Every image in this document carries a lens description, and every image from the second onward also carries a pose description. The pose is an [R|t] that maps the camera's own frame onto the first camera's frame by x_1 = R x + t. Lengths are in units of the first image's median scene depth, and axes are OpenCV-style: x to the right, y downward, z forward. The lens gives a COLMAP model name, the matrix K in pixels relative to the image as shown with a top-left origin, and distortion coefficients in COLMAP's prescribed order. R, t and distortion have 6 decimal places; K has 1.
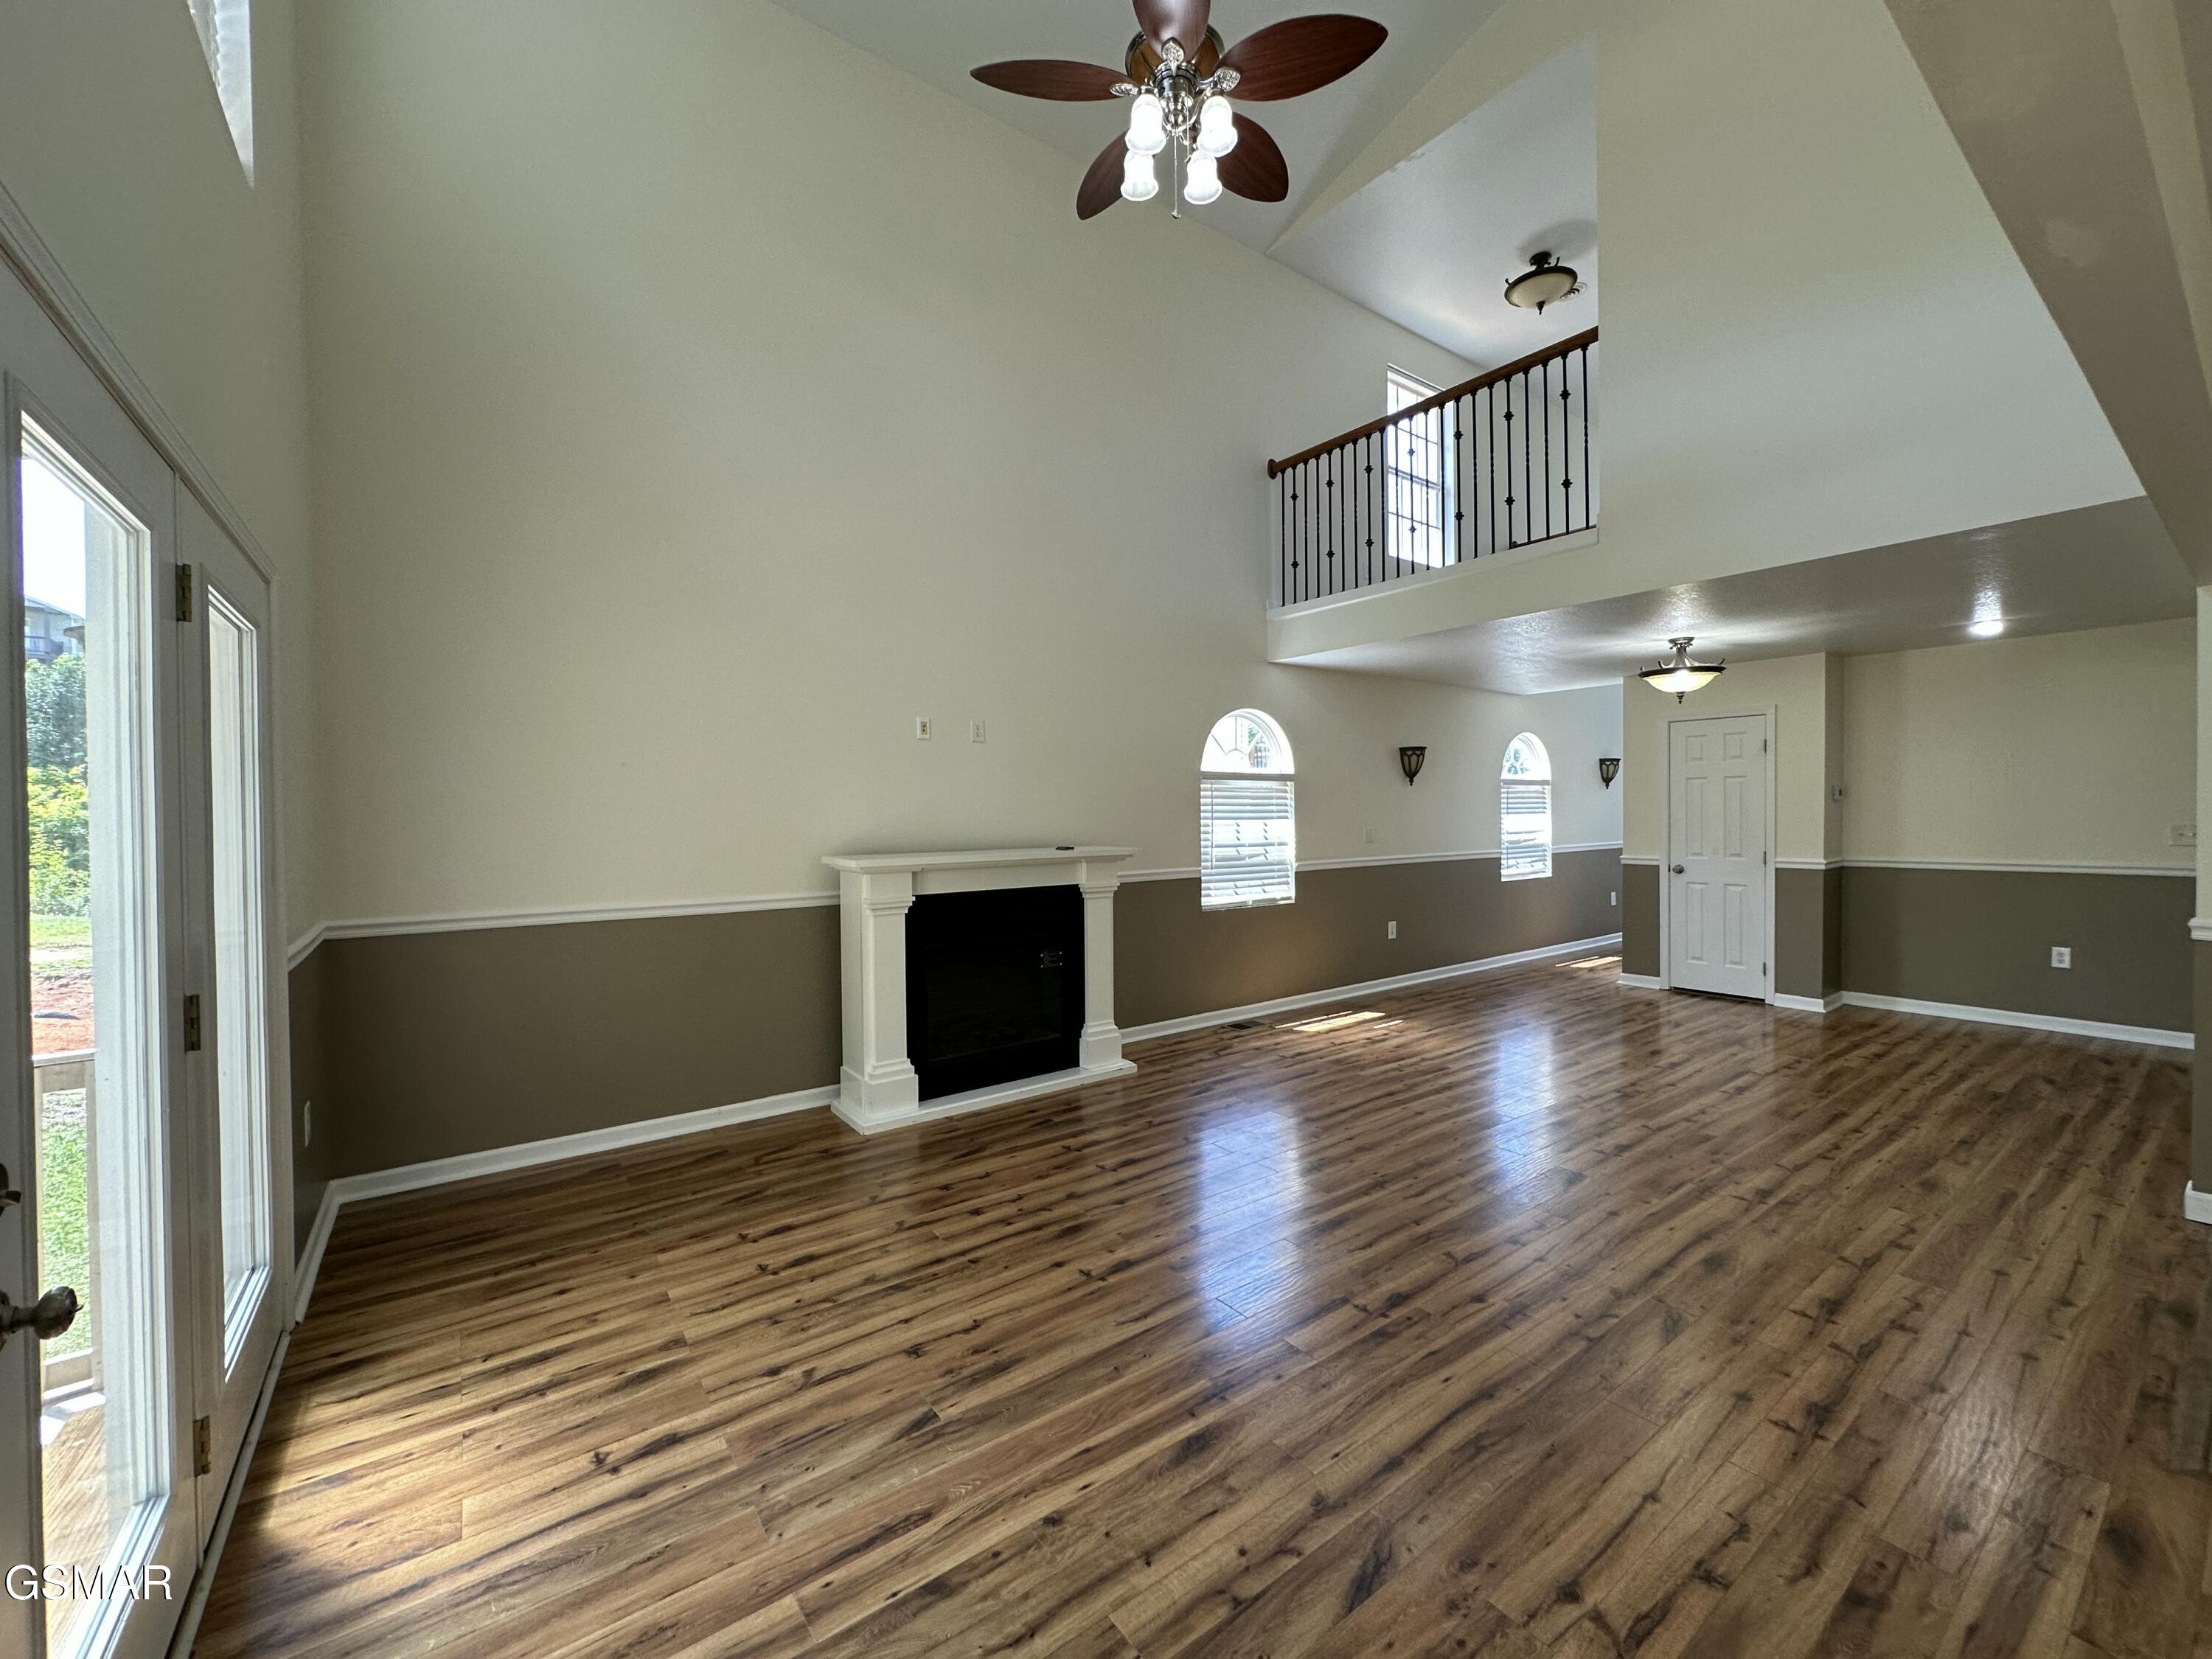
lens RADIAL K [[884.9, 0, 1106.0], [0, 884.9, 829.5], [0, 0, 1]] dist [-0.003382, 0.000831]
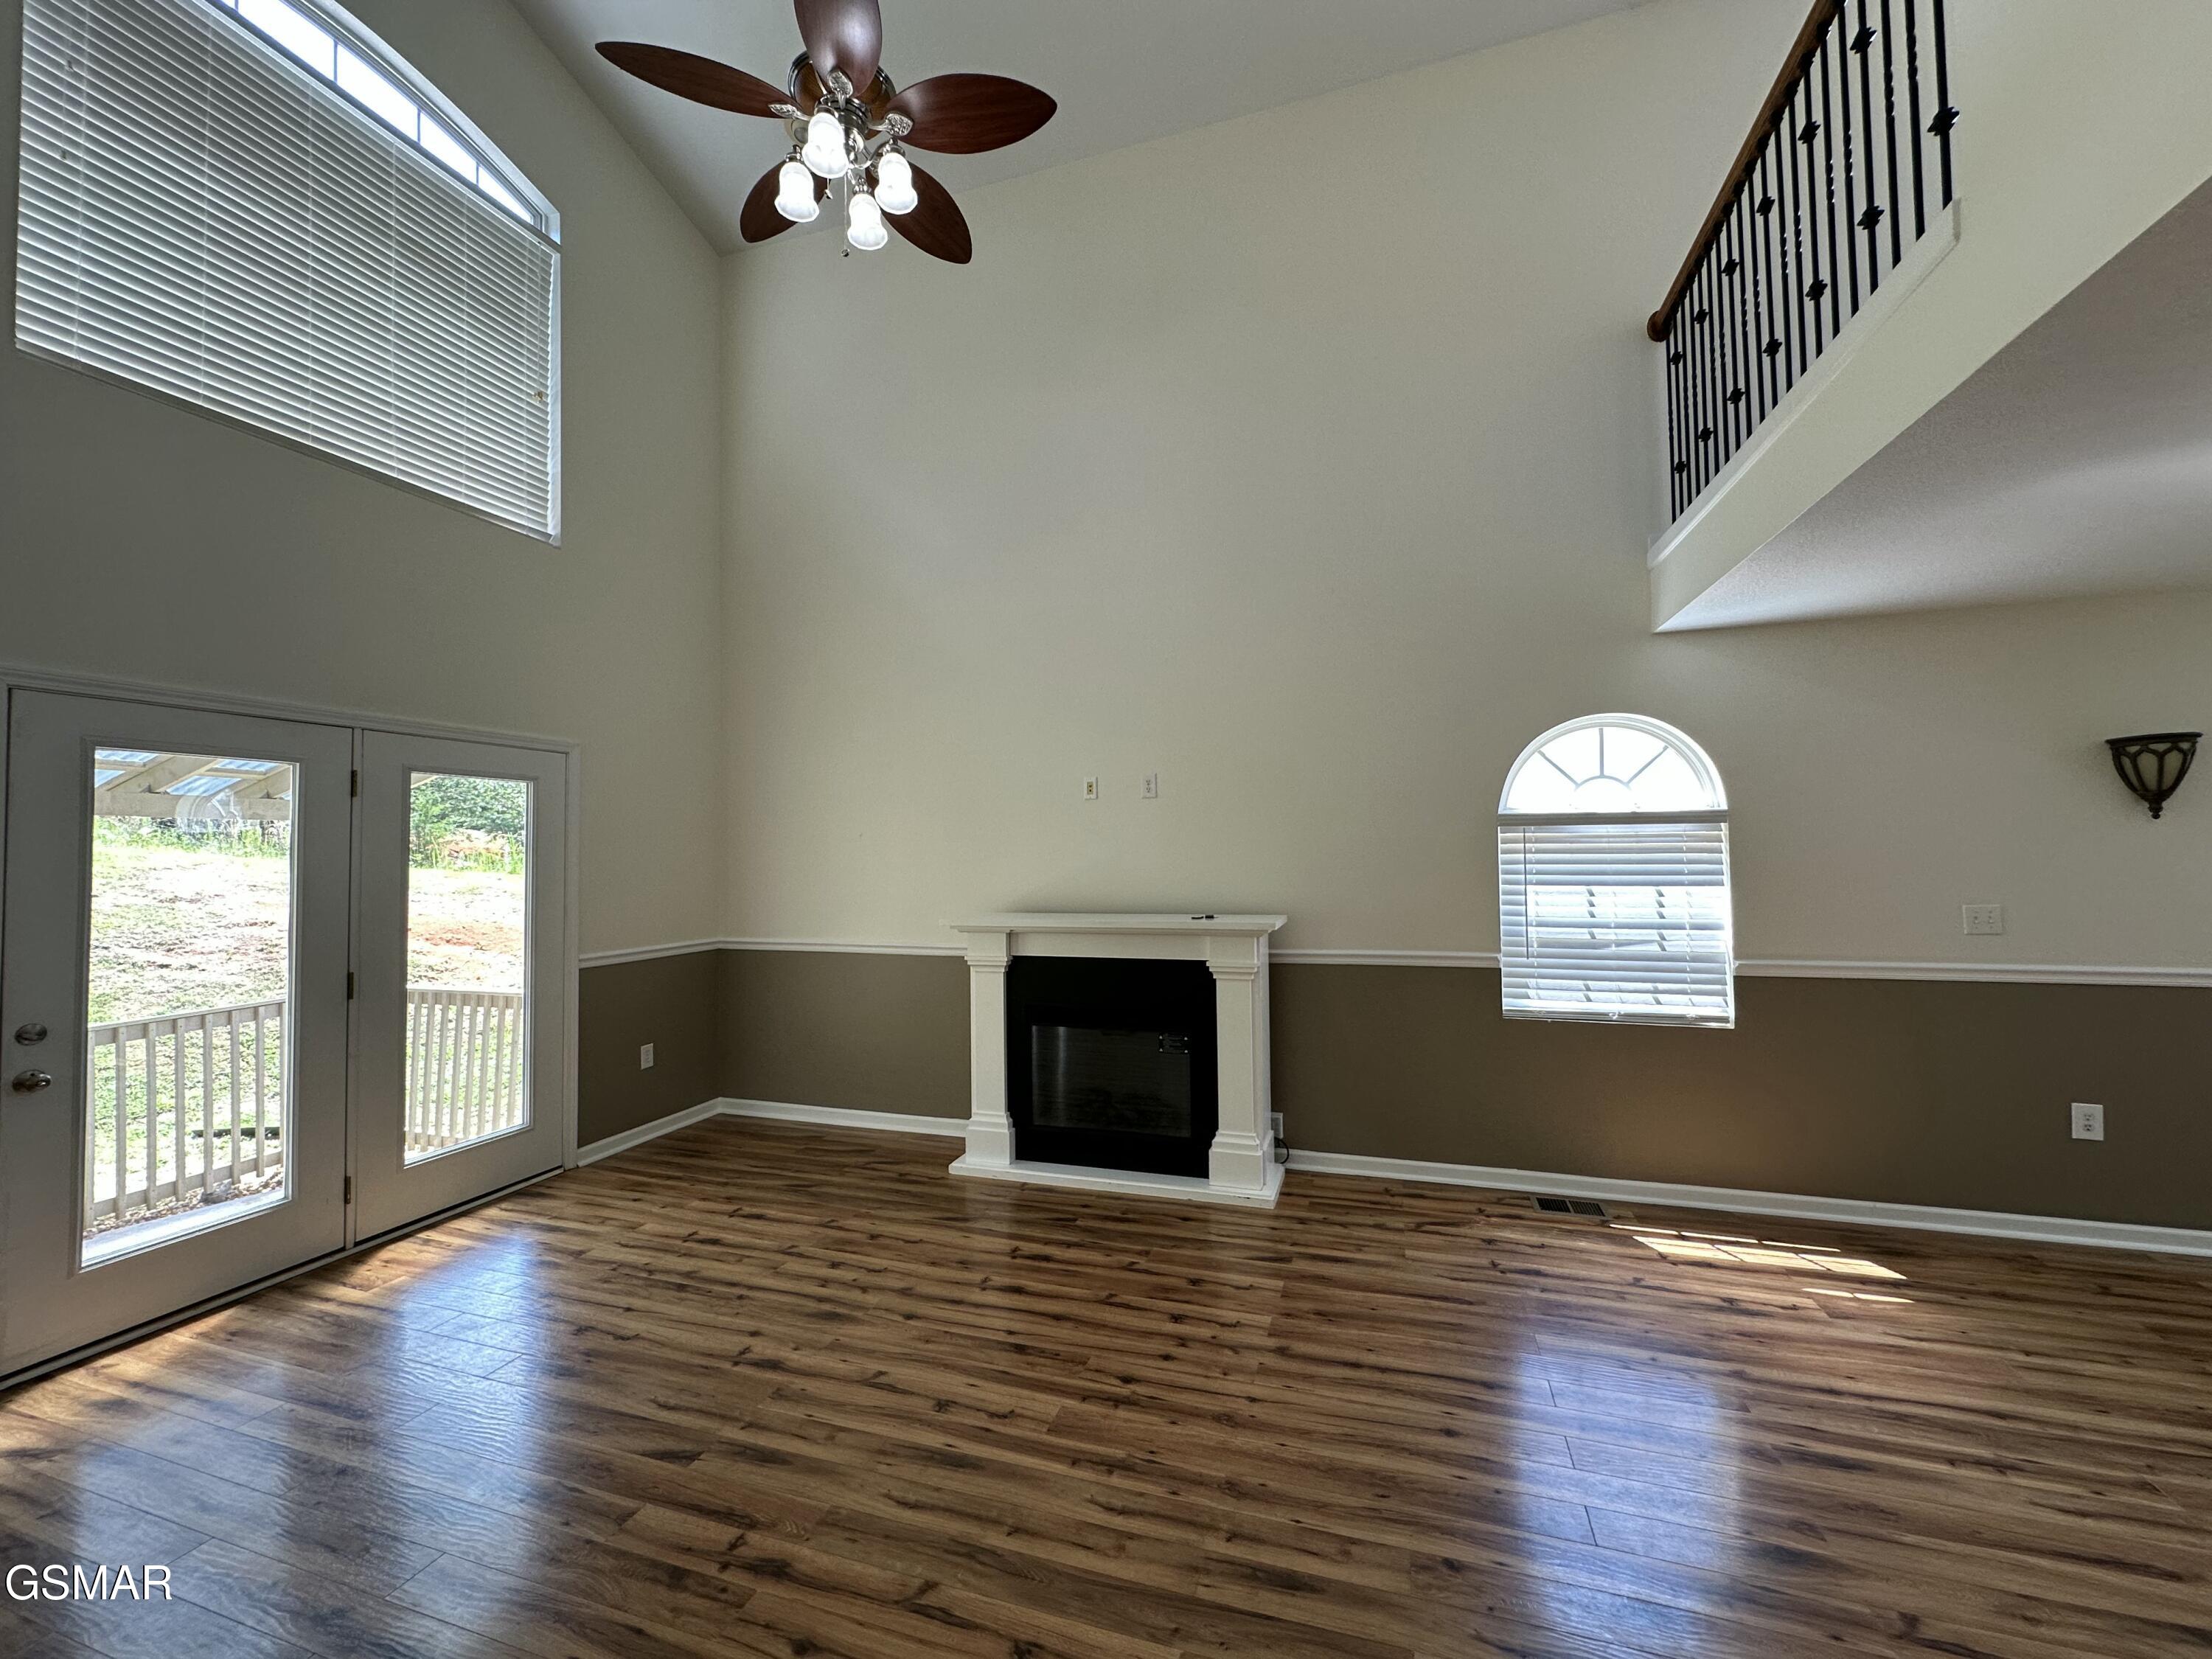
lens RADIAL K [[884.9, 0, 1106.0], [0, 884.9, 829.5], [0, 0, 1]] dist [-0.003382, 0.000831]
pose [[0.582187, -0.020295, -0.812802, 0.699412], [-0.009943, 0.999436, -0.032077, -0.040965], [0.812994, 0.026756, 0.581656, 0.494281]]
